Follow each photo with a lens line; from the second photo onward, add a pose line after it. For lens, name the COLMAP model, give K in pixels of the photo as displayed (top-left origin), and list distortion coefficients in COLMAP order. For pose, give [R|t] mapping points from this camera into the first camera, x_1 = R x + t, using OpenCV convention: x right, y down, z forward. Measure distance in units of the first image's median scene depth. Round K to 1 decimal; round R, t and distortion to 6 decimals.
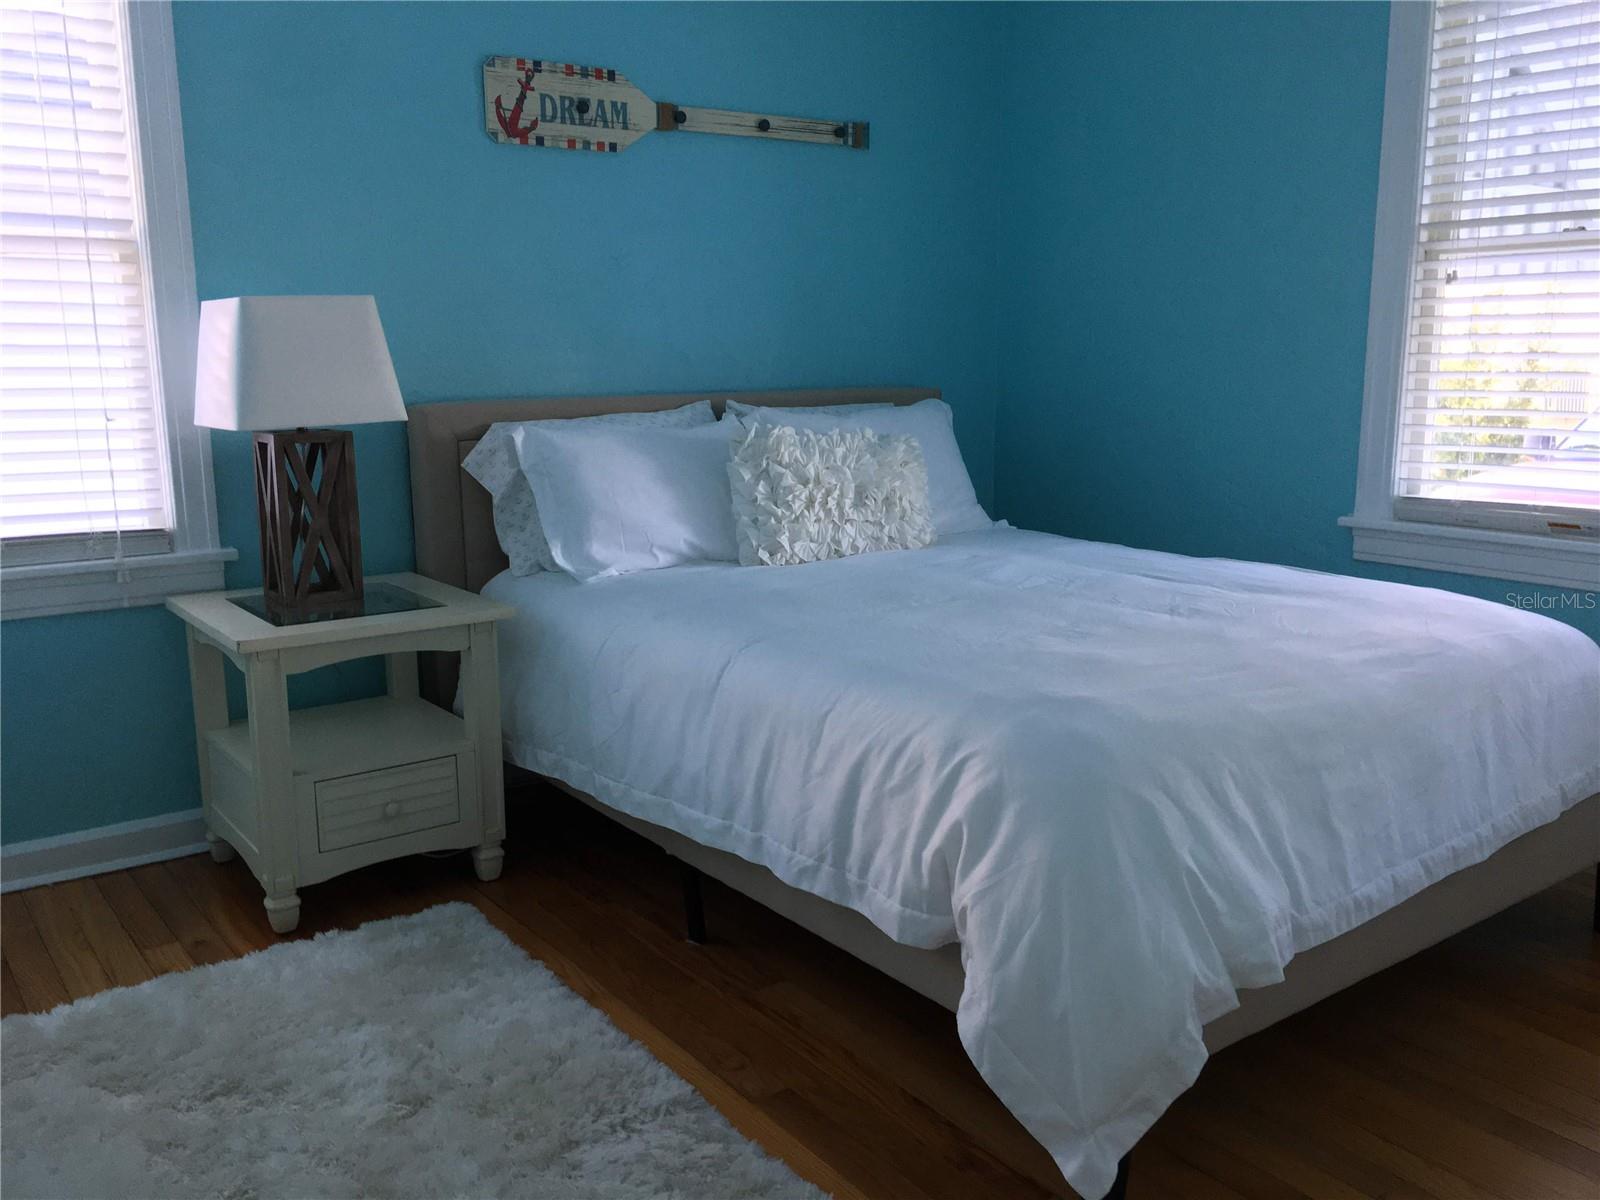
lens RADIAL K [[1357.6, 0, 802.3], [0, 1357.6, 602.0], [0, 0, 1]] dist [0.074174, -0.099920]
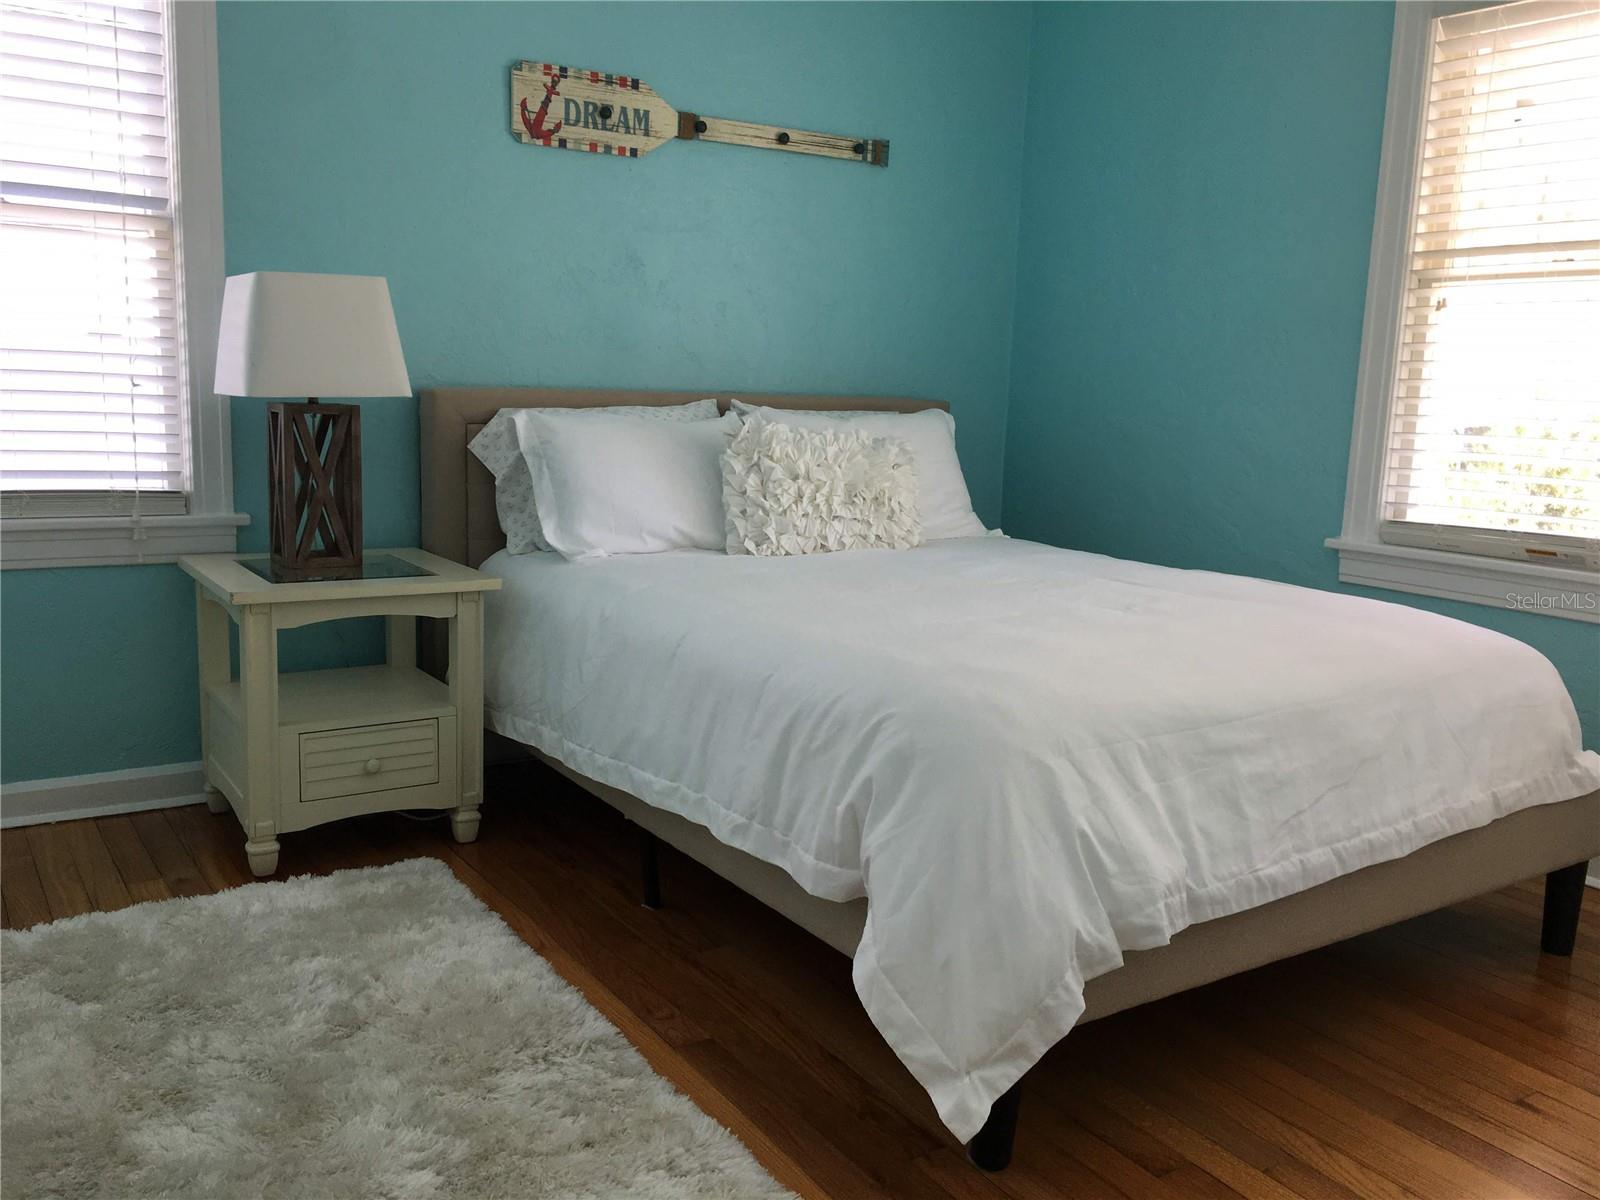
lens RADIAL K [[1357.6, 0, 803.9], [0, 1357.6, 601.3], [0, 0, 1]] dist [0.074174, -0.099920]
pose [[0.997703, 0.049082, -0.046681, 0.059740], [-0.050337, 0.998391, -0.026101, 0.031425], [0.045324, 0.028391, 0.998569, -0.026212]]
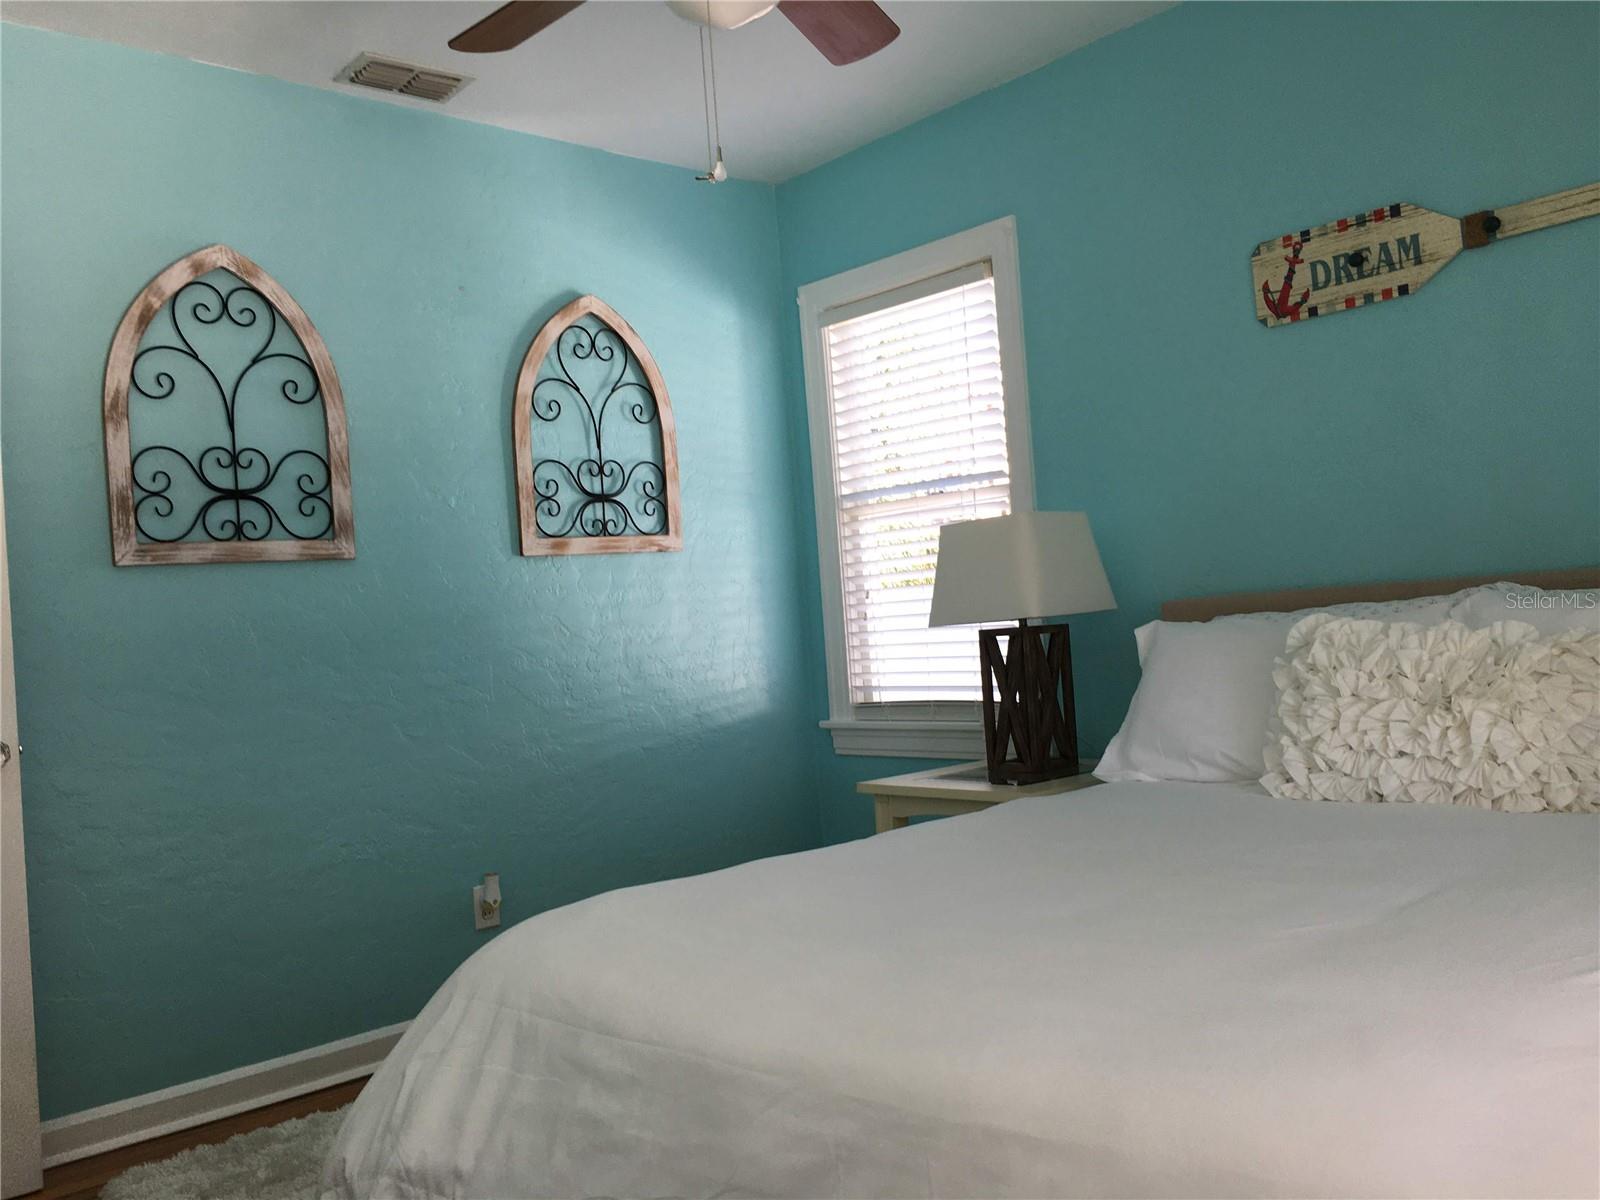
lens RADIAL K [[1357.6, 0, 796.3], [0, 1357.6, 592.5], [0, 0, 1]] dist [0.074174, -0.099920]
pose [[0.094513, -0.020652, -0.995309, 0.705143], [-0.113353, 0.993059, -0.031369, -0.083571], [0.989049, 0.115786, 0.091516, 0.610448]]
